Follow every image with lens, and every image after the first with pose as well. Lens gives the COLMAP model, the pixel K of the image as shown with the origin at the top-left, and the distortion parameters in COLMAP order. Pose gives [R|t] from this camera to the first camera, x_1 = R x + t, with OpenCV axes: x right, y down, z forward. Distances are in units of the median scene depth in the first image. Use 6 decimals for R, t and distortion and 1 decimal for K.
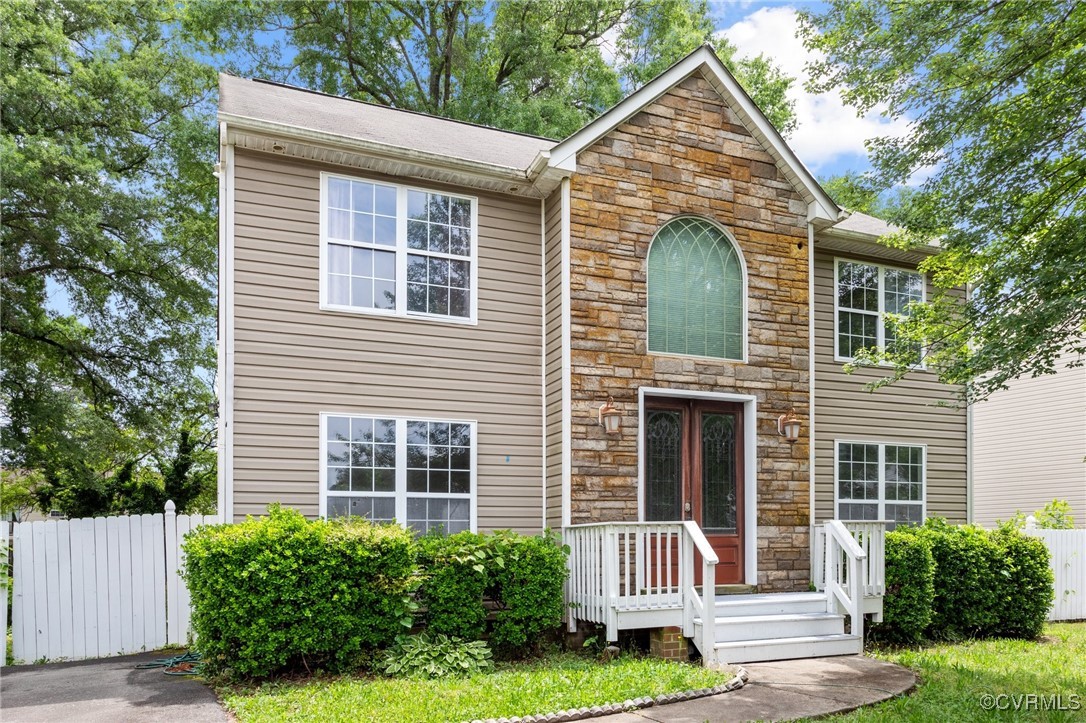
lens RADIAL K [[691.5, 0, 492.2], [0, 691.5, 478.8], [0, 0, 1]] dist [-0.000914, 0.002360]
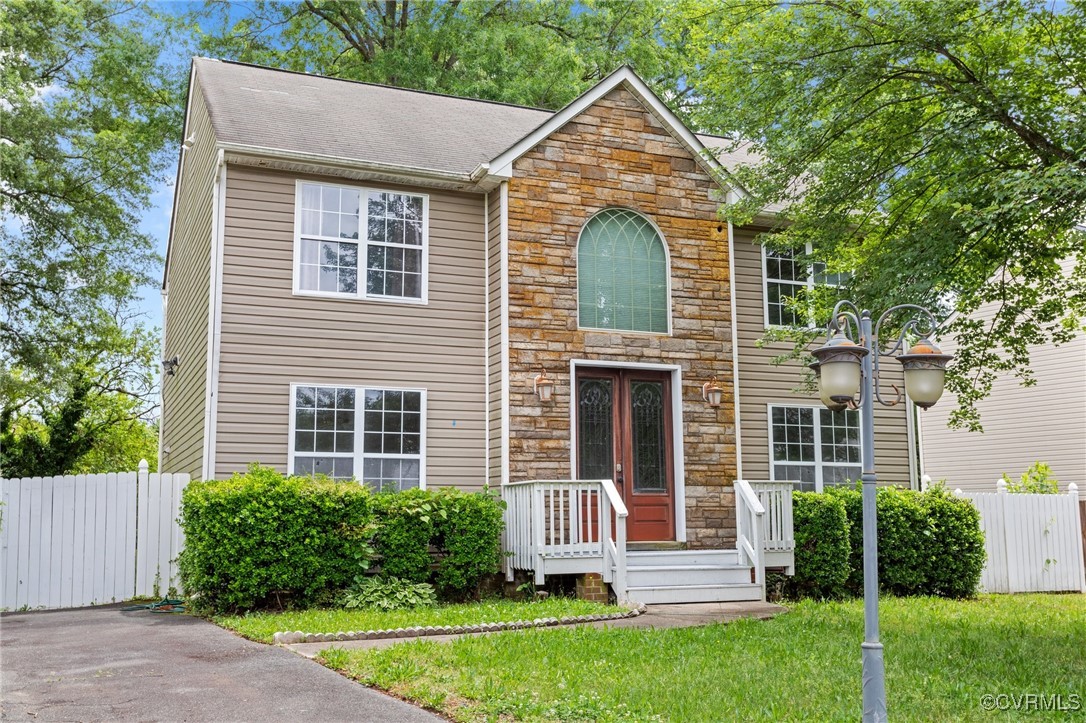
lens RADIAL K [[919.6, 0, 450.6], [0, 919.6, 297.9], [0, 0, 1]] dist [0.008222, -0.006922]
pose [[0.999931, 0.002631, -0.011436, 0.033388], [-0.004221, 0.989952, -0.141339, -0.018898], [0.010950, 0.141378, 0.989895, -0.498961]]
